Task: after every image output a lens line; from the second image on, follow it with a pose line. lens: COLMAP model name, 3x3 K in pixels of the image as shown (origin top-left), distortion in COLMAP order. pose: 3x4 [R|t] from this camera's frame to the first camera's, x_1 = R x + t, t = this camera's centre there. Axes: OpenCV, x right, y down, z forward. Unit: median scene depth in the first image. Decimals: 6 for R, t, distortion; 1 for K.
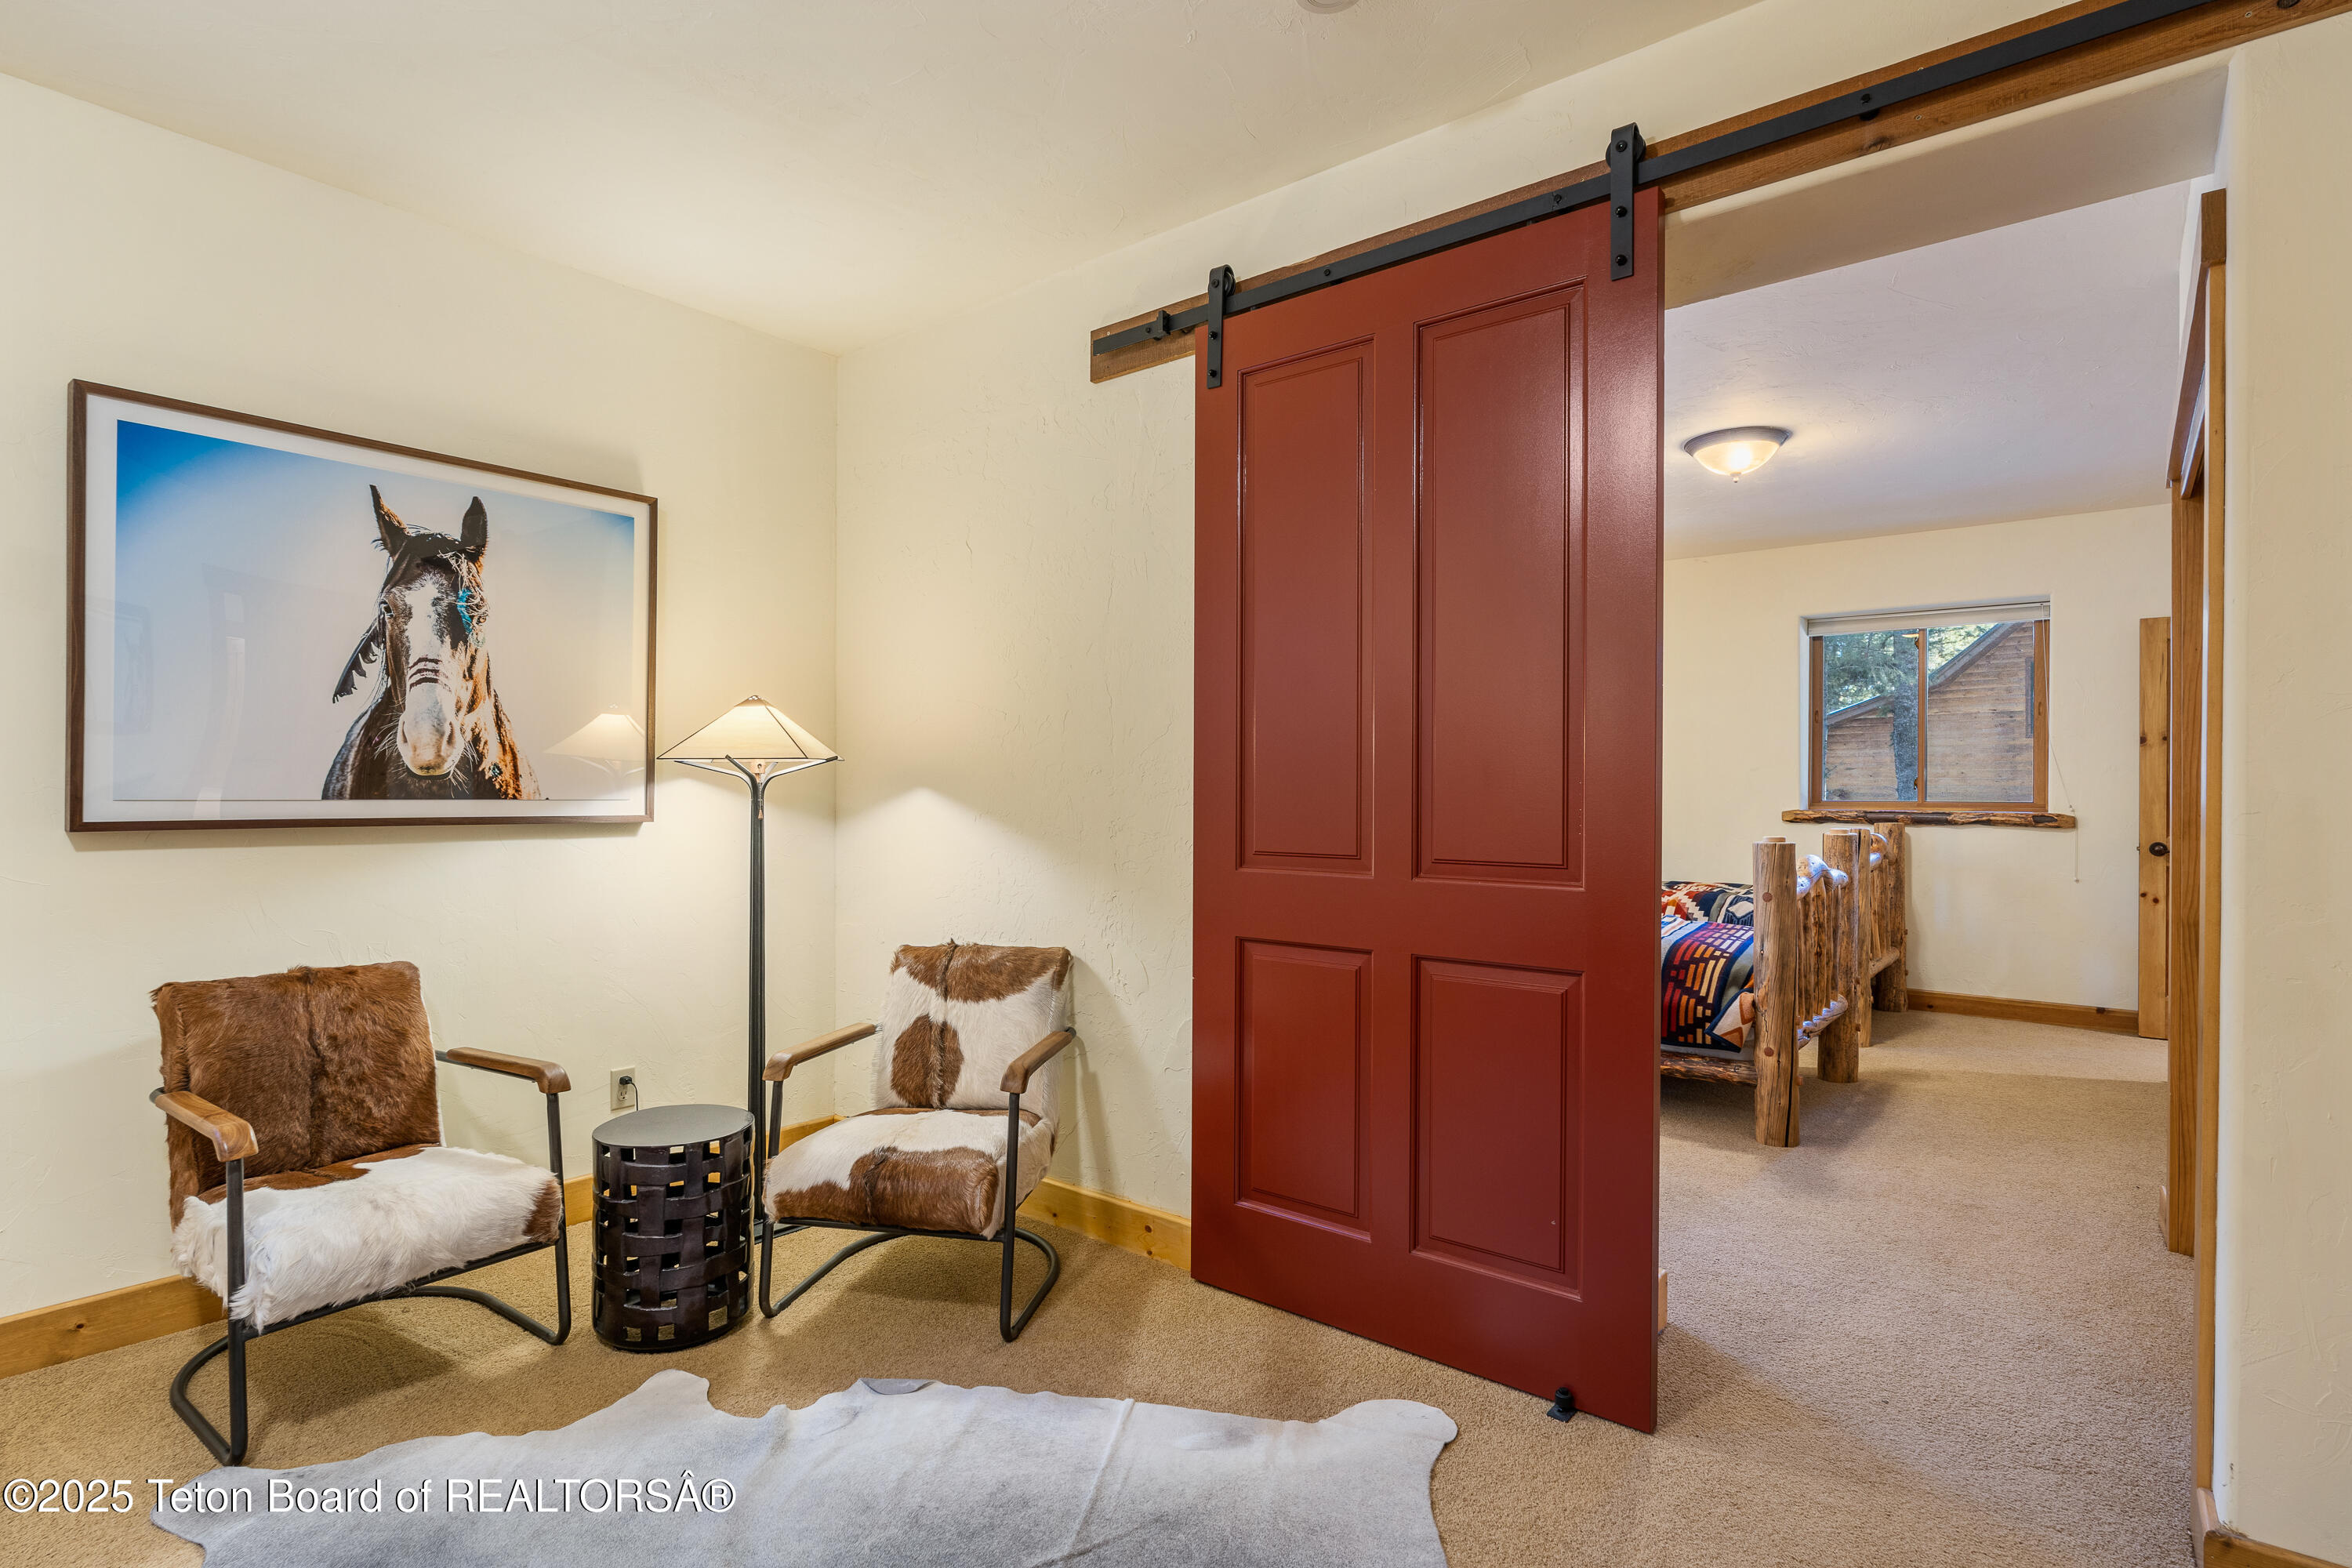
lens RADIAL K [[1131.2, 0, 1182.0], [0, 1131.2, 775.3], [0, 0, 1]] dist [-0.002638, -0.001189]
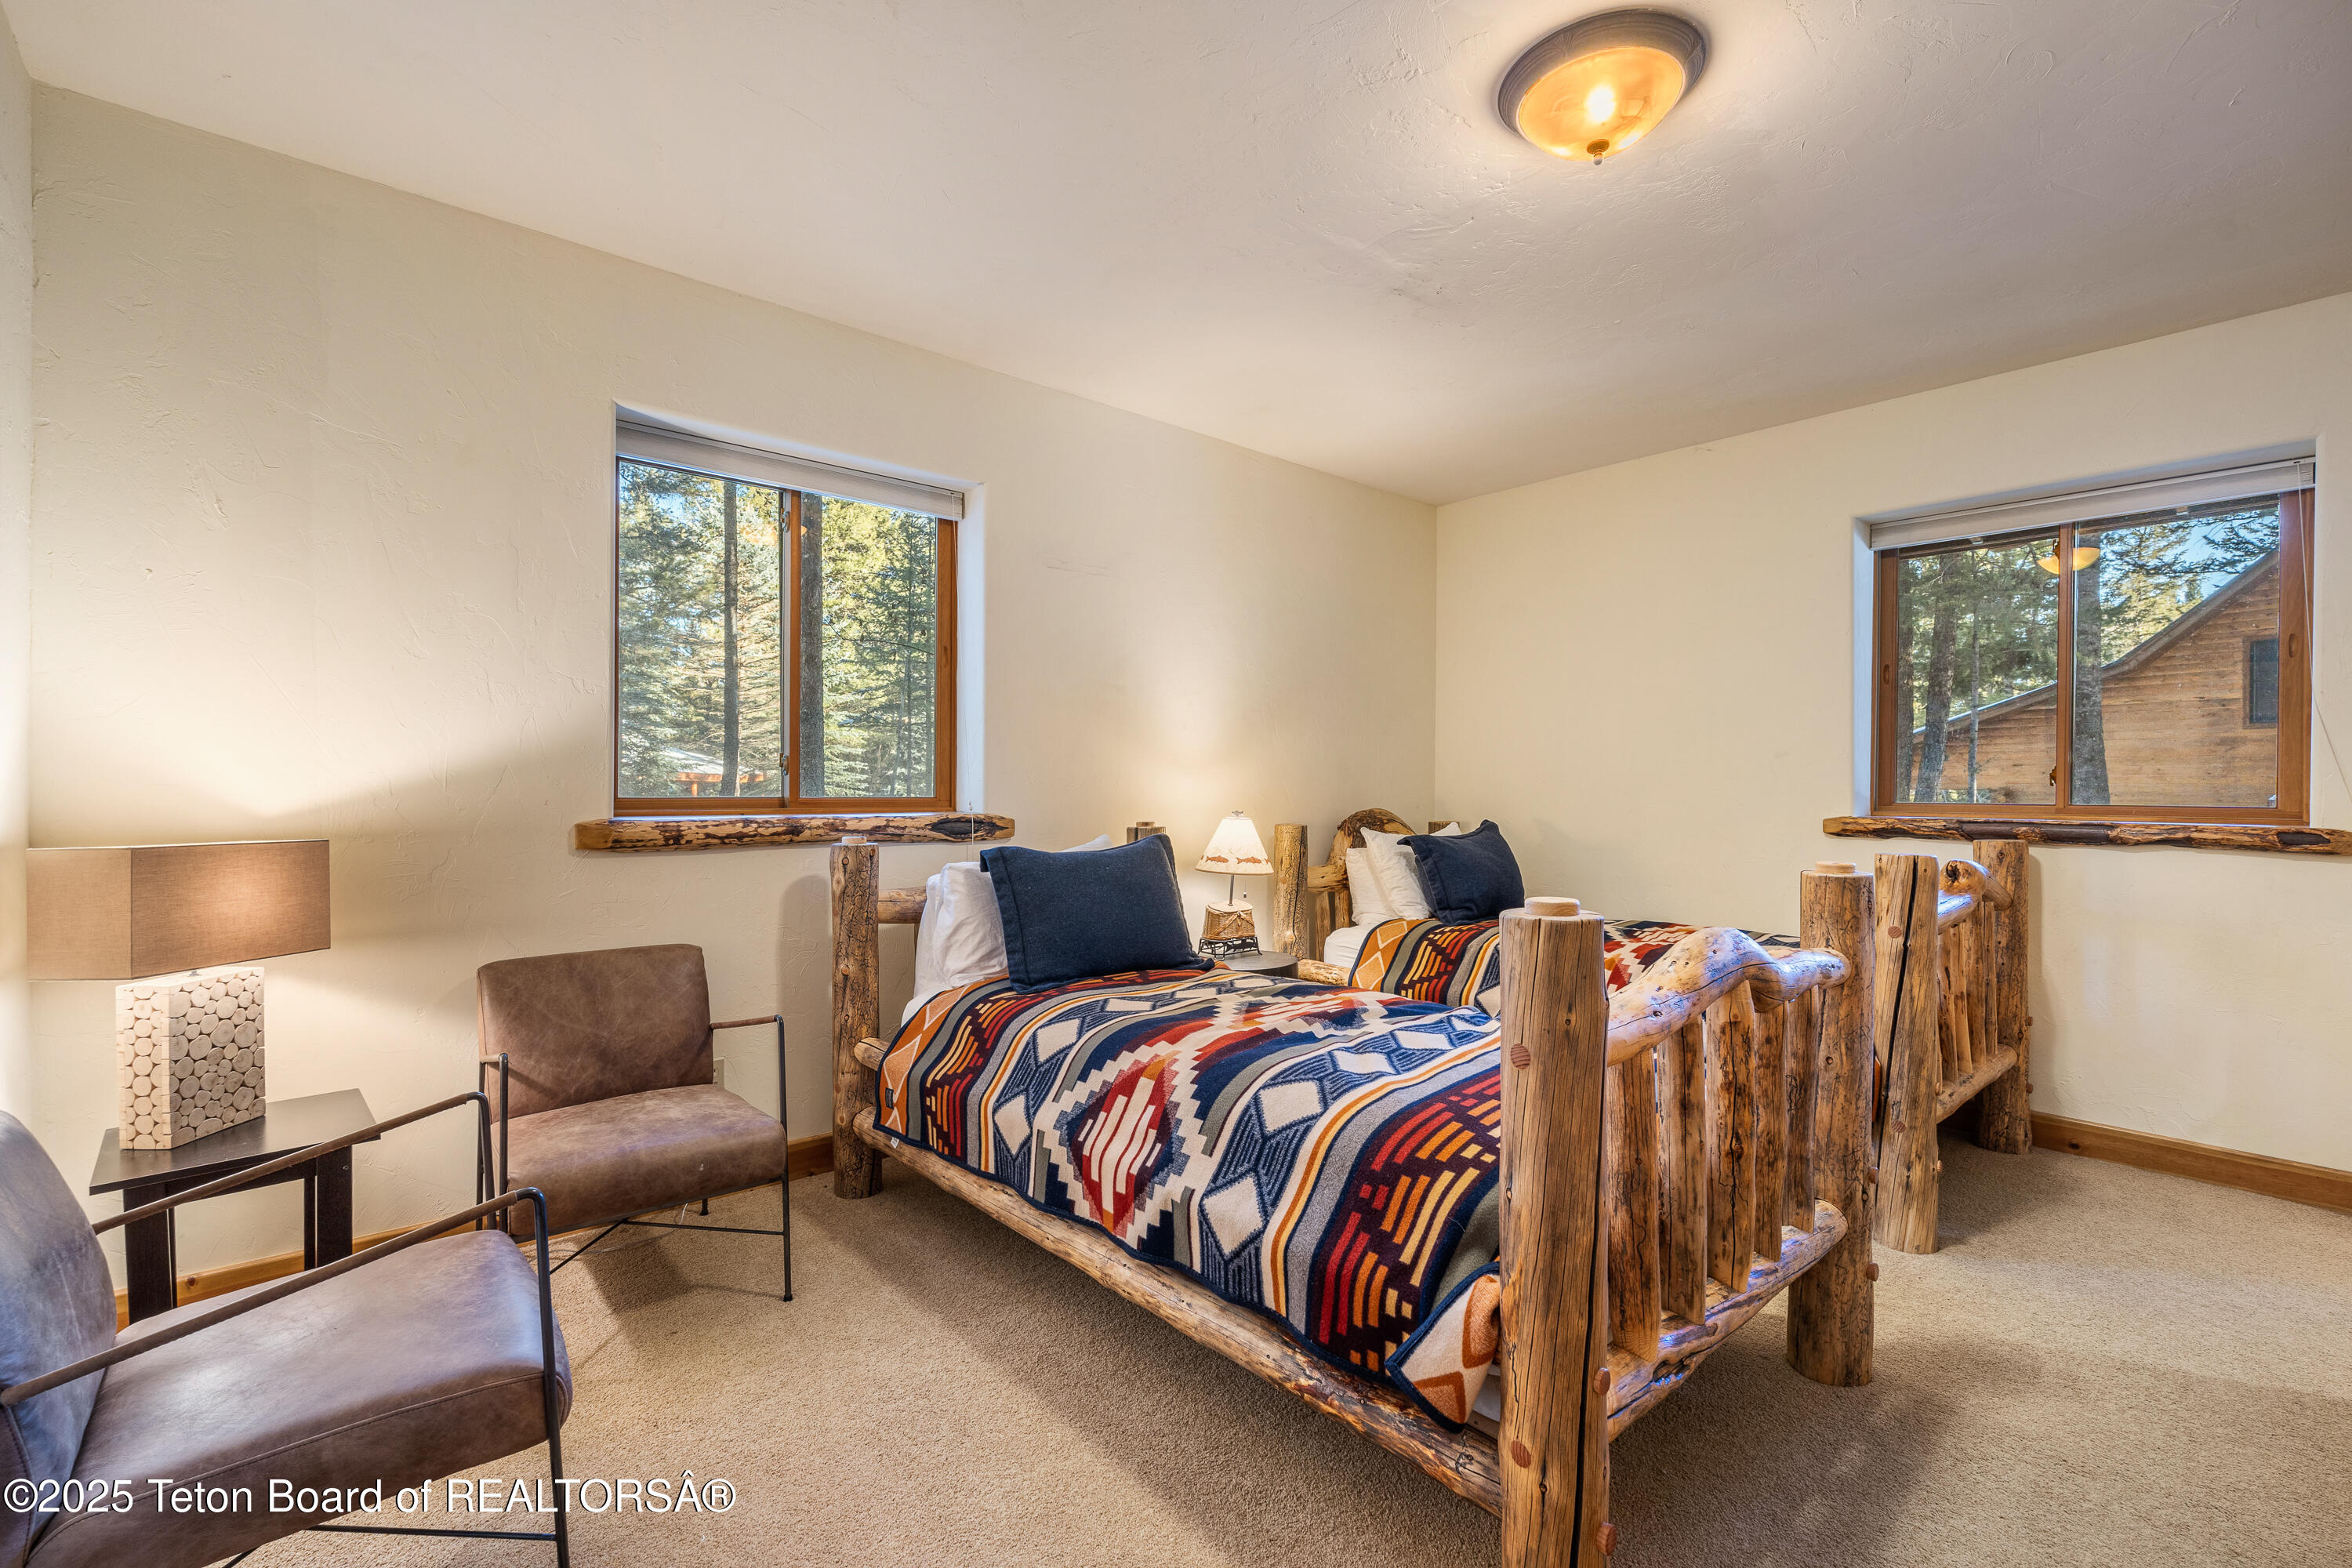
lens RADIAL K [[1017.1, 0, 1162.4], [0, 1017.1, 779.9], [0, 0, 1]] dist [-0.002508, 0.000379]
pose [[0.985058, 0.000689, -0.172220, 0.302395], [0.000349, 0.999982, 0.005997, 0.006735], [0.172221, -0.005967, 0.985040, 0.419758]]
